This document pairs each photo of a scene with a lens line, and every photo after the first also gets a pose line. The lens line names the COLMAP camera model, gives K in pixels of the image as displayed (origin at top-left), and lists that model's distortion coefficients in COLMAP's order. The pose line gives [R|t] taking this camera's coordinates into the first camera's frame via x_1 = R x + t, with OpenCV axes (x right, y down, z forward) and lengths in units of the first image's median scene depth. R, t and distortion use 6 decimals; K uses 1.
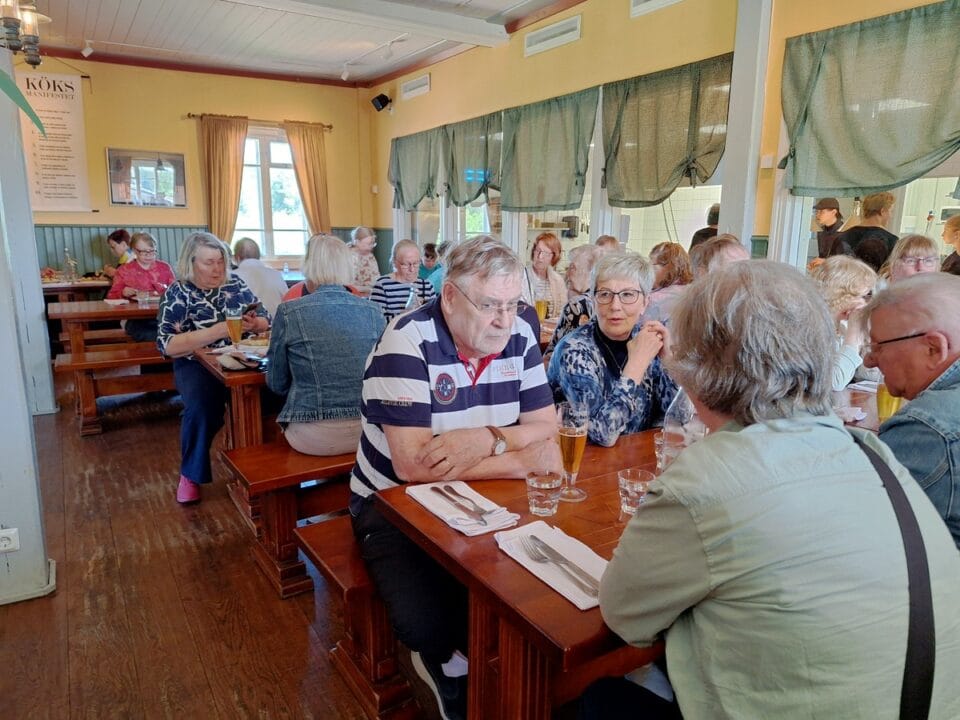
lens RADIAL K [[672.3, 0, 480.0], [0, 672.3, 360.0], [0, 0, 1]] dist [-0.000258, -0.001833]
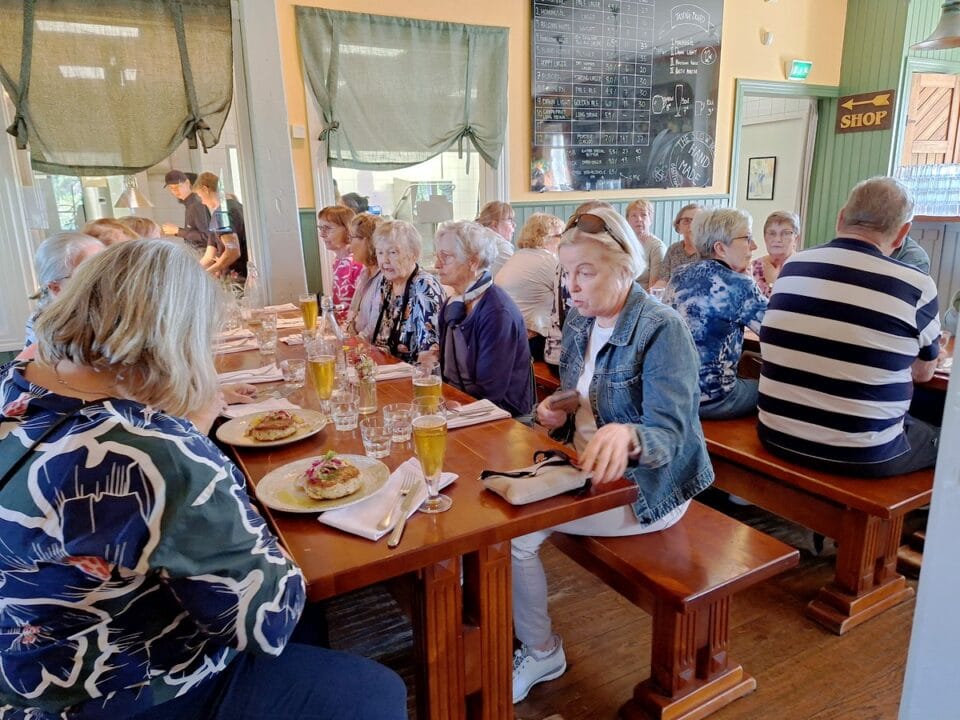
lens RADIAL K [[672.3, 0, 480.0], [0, 672.3, 360.0], [0, 0, 1]] dist [-0.000258, -0.001833]
pose [[0.035521, -0.245730, 0.968687, -0.600677], [0.231700, 0.944913, 0.231203, -0.147856], [-0.972139, 0.216232, 0.090500, 0.739817]]
